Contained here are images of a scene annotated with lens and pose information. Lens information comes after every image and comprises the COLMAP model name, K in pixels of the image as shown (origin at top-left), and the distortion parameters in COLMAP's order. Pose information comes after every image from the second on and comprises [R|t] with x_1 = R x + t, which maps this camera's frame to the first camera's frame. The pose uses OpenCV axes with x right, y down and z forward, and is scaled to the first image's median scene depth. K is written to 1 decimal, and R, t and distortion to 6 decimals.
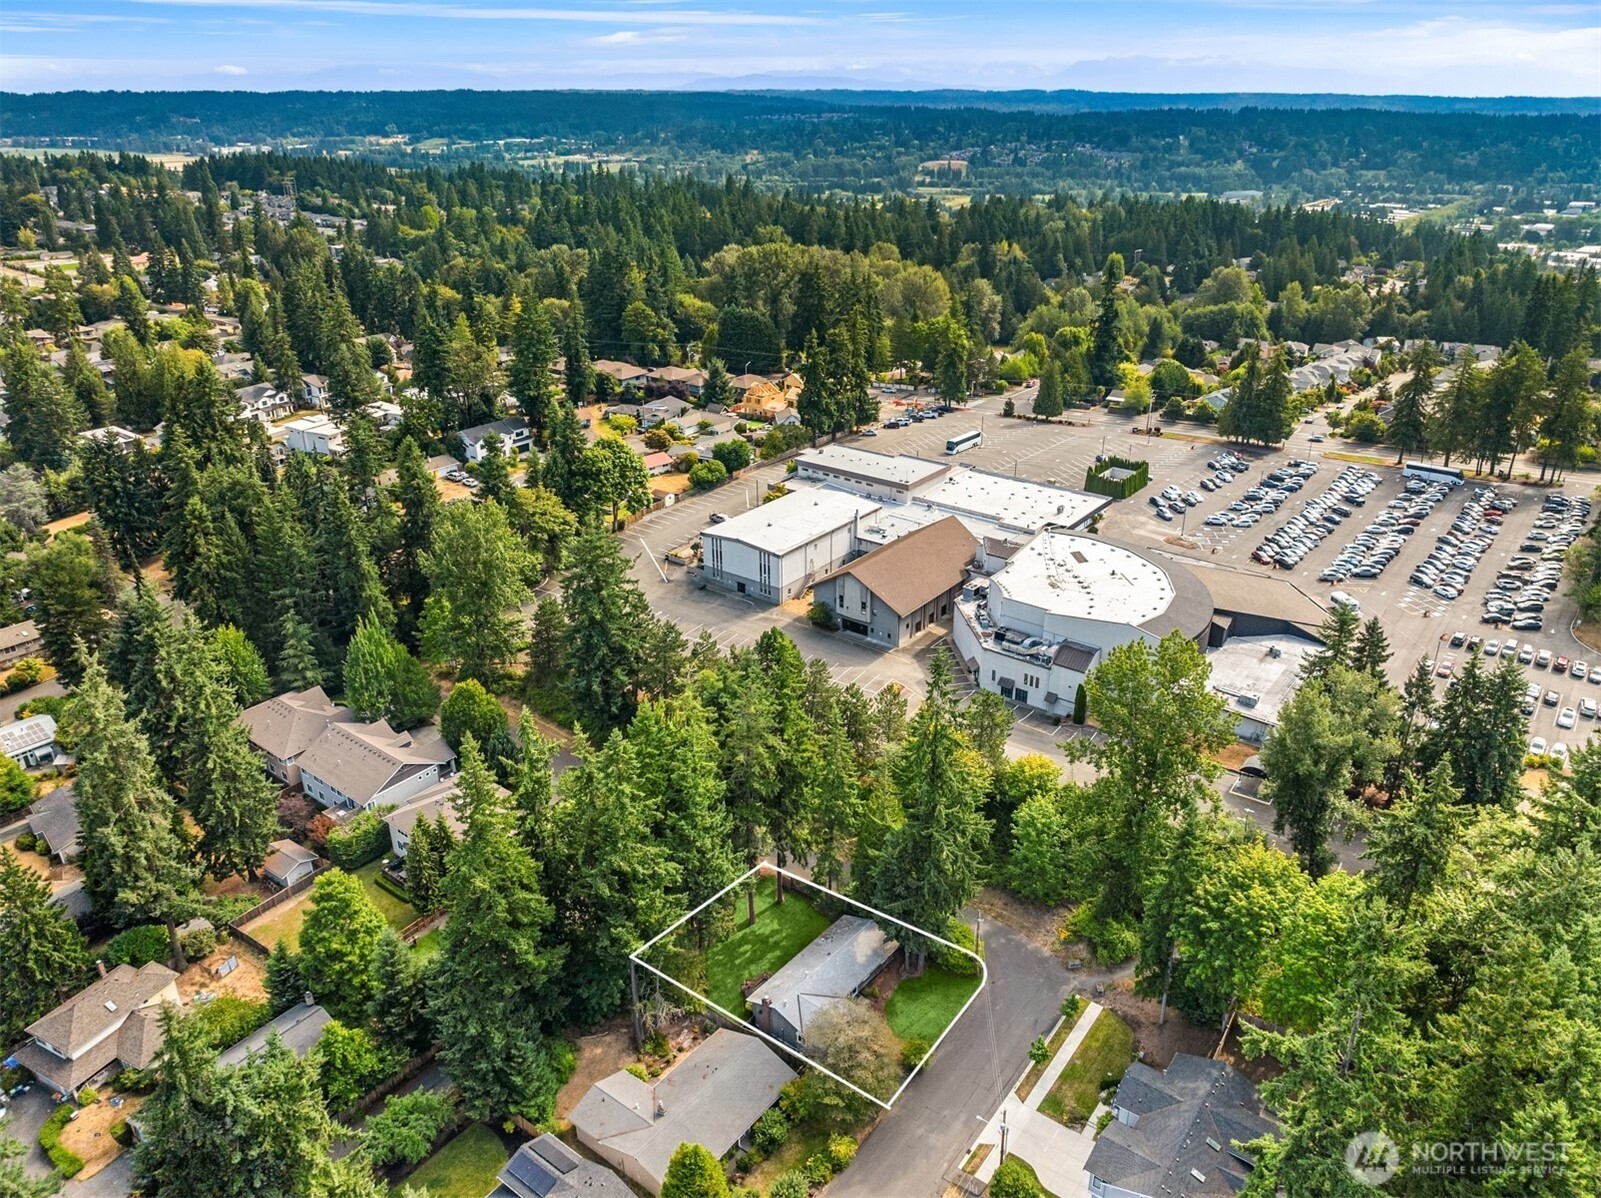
lens RADIAL K [[1125.5, 0, 800.2], [0, 1125.5, 602.0], [0, 0, 1]] dist [-0.013092, -0.001007]
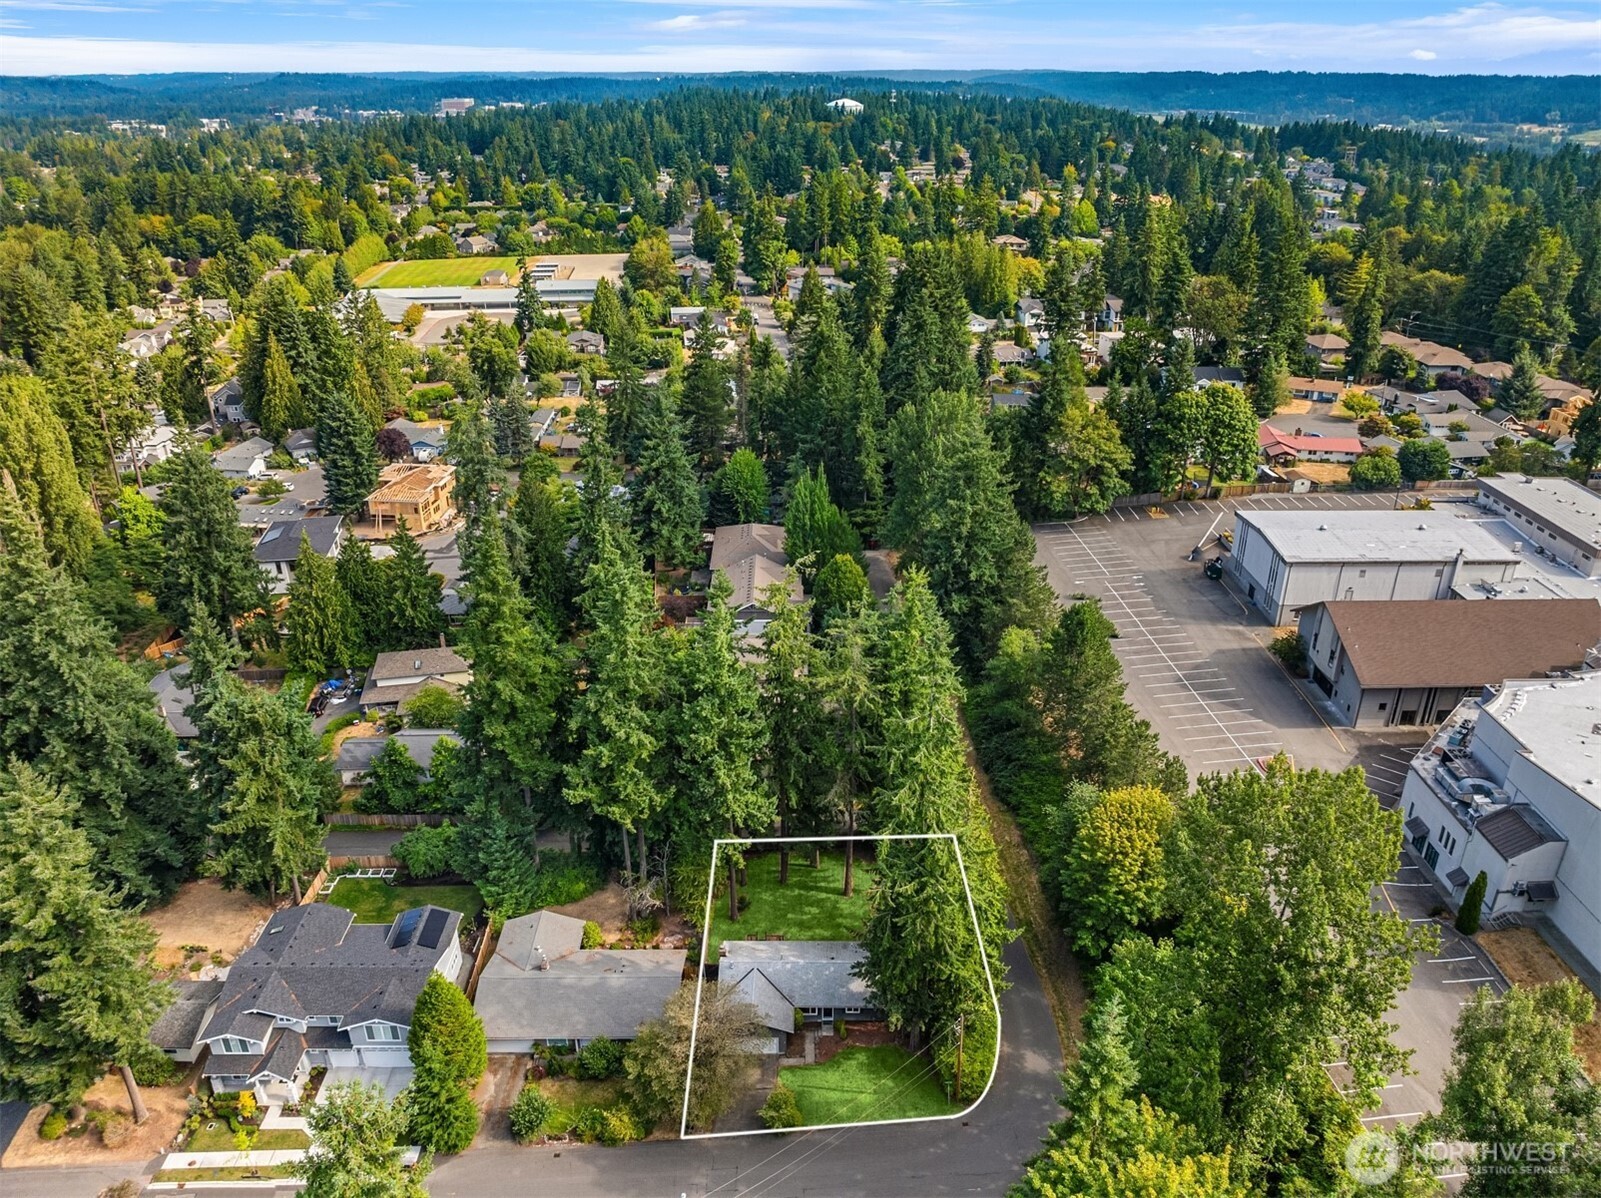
lens RADIAL K [[1125.5, 0, 801.2], [0, 1125.5, 595.6], [0, 0, 1]] dist [-0.013092, -0.001007]
pose [[0.633268, 0.339588, -0.695451, 0.281723], [-0.332839, 0.930749, 0.151405, -0.023980], [0.698706, 0.135593, 0.702442, 0.227419]]
